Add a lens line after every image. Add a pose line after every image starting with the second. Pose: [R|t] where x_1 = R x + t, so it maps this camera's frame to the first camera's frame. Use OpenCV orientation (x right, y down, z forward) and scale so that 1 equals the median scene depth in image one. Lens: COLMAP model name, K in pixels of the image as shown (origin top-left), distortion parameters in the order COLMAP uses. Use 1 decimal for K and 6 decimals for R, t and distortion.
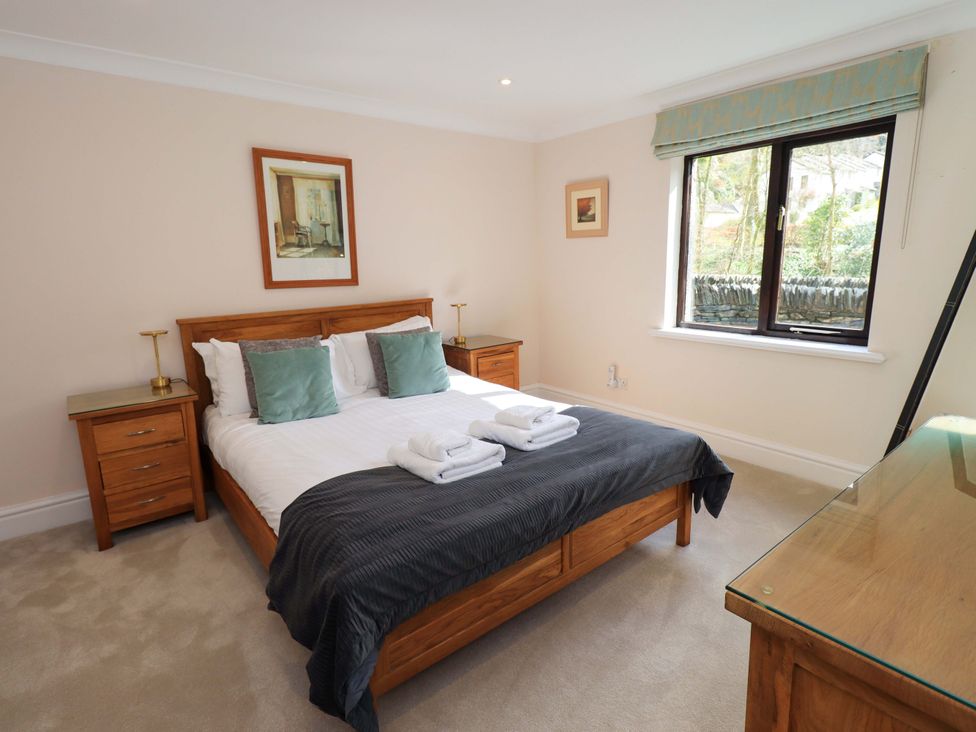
lens RADIAL K [[509.9, 0, 491.5], [0, 509.9, 361.2], [0, 0, 1]] dist [0.005169, -0.001549]
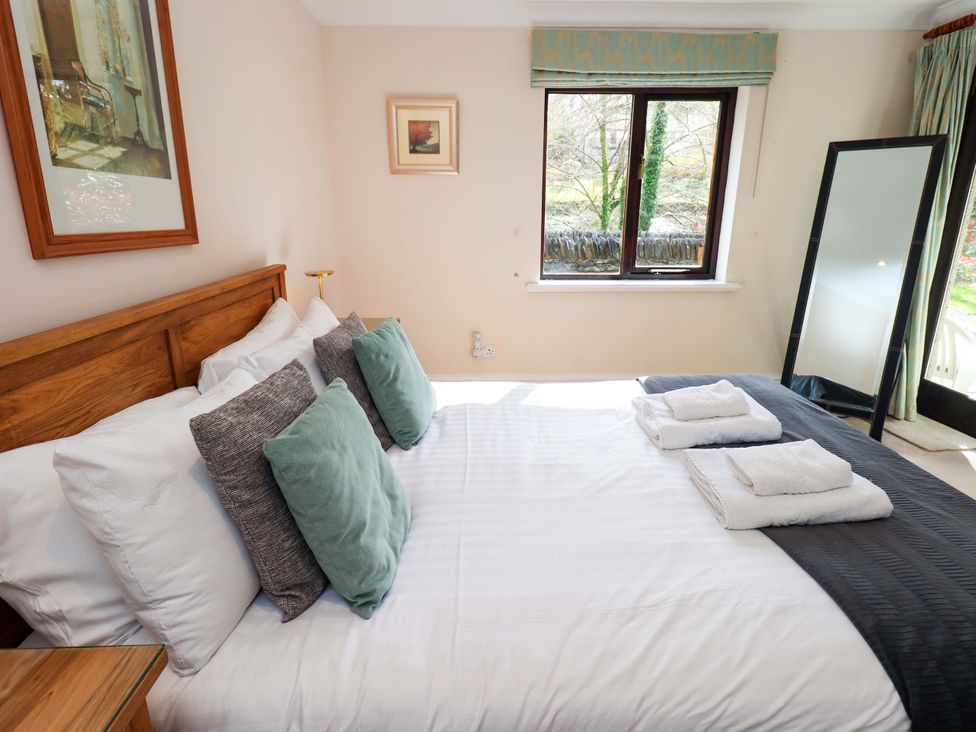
lens RADIAL K [[509.9, 0, 491.5], [0, 509.9, 361.2], [0, 0, 1]] dist [0.005169, -0.001549]
pose [[0.621852, -0.204087, 0.756074, -0.502858], [0.139238, 0.978877, 0.149709, -0.082450], [-0.770658, 0.012177, 0.637133, 0.539421]]
